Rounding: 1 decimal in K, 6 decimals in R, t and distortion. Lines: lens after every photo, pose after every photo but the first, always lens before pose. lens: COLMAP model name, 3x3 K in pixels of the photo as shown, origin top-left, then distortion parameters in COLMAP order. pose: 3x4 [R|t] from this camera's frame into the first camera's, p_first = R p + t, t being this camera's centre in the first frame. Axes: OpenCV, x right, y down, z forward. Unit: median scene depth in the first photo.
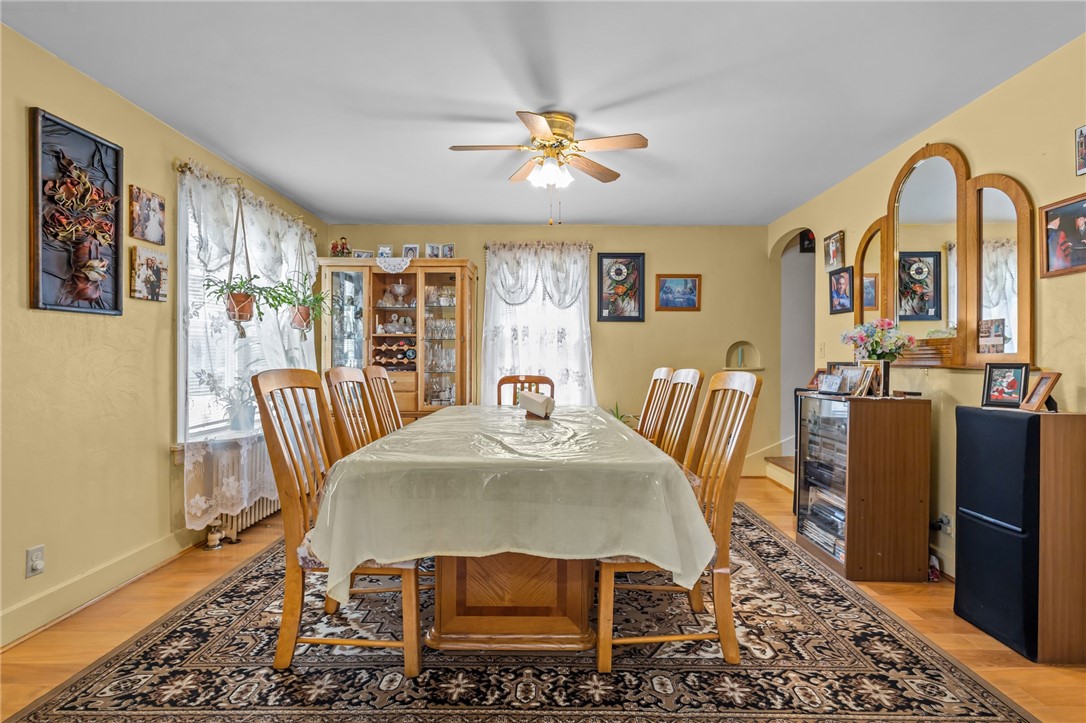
lens RADIAL K [[502.5, 0, 546.3], [0, 502.5, 358.2], [0, 0, 1]] dist [0.004984, -0.001580]
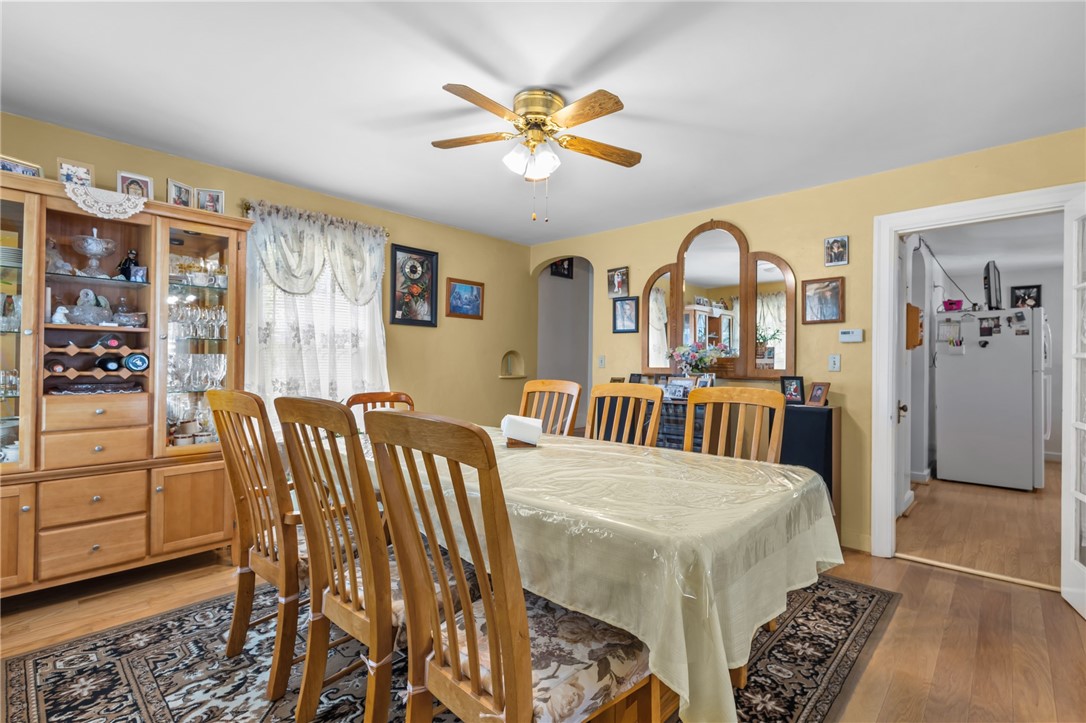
lens RADIAL K [[502.5, 0, 543.7], [0, 502.5, 360.3], [0, 0, 1]] dist [0.004984, -0.001580]
pose [[0.672249, 0.007577, 0.740286, -0.482296], [-0.011575, 0.999933, 0.000277, -0.019966], [-0.740235, -0.008755, 0.672292, 0.321193]]
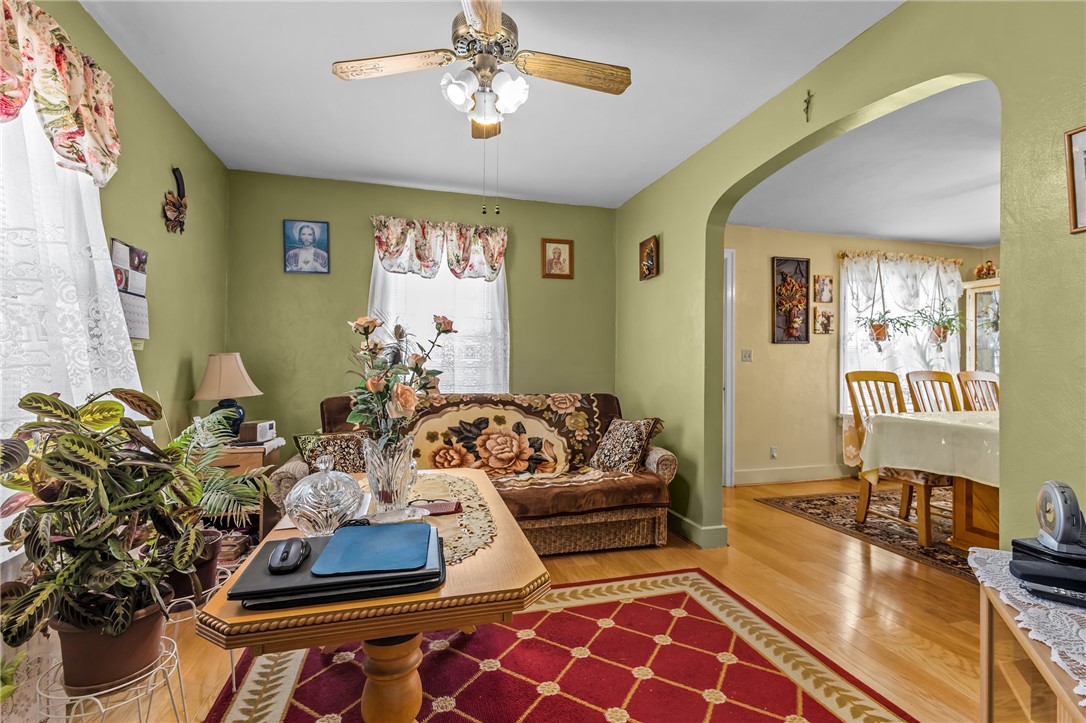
lens RADIAL K [[502.5, 0, 546.3], [0, 502.5, 363.7], [0, 0, 1]] dist [0.004984, -0.001580]
pose [[0.287269, -0.000751, -0.957850, 0.536827], [-0.003722, 0.999991, -0.001900, 0.002004], [0.957843, 0.004111, 0.287264, -0.396014]]
